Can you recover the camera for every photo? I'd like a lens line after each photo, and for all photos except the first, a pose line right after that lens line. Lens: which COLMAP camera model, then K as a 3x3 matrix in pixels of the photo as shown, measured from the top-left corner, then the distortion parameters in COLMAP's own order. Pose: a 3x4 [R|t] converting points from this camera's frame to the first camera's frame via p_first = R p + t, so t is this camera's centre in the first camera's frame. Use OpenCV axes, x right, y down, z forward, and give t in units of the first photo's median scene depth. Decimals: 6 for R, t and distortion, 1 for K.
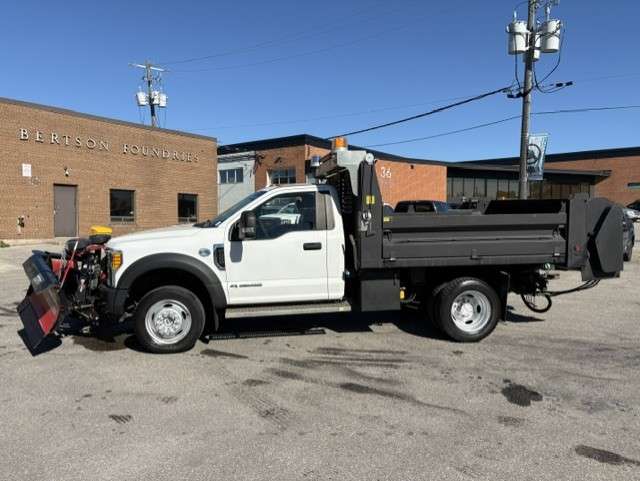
lens RADIAL K [[488.1, 0, 321.2], [0, 488.1, 237.8], [0, 0, 1]] dist [0.016231, -0.014600]
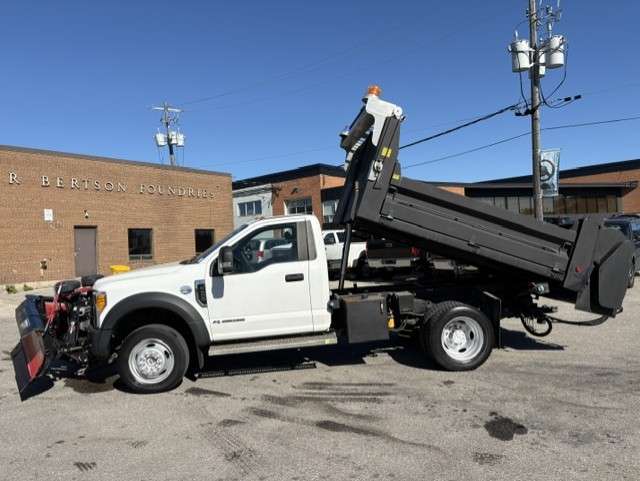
lens RADIAL K [[488.1, 0, 317.3], [0, 488.1, 233.9], [0, 0, 1]] dist [0.016231, -0.014600]
pose [[0.996869, -0.052402, -0.059215, 0.028933], [0.048450, 0.996622, -0.066311, -0.001299], [0.062489, 0.063234, 0.996040, 0.004477]]
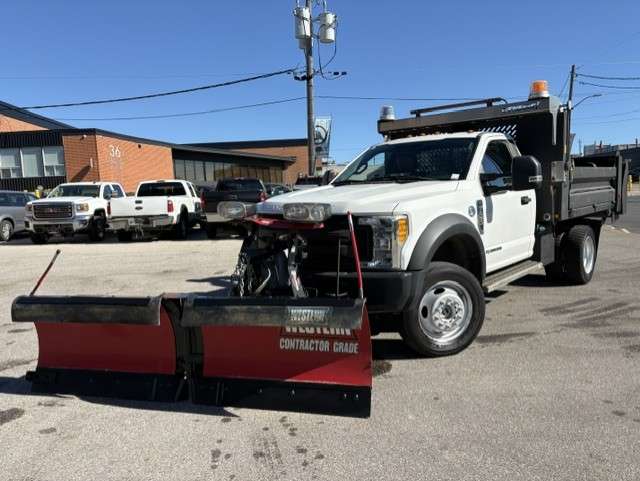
lens RADIAL K [[488.1, 0, 321.6], [0, 488.1, 236.3], [0, 0, 1]] dist [0.016231, -0.014600]
pose [[0.765363, -0.079502, 0.638669, -0.282027], [0.066980, 0.996792, 0.043815, 0.006056], [-0.640103, 0.009243, 0.768233, 0.173383]]
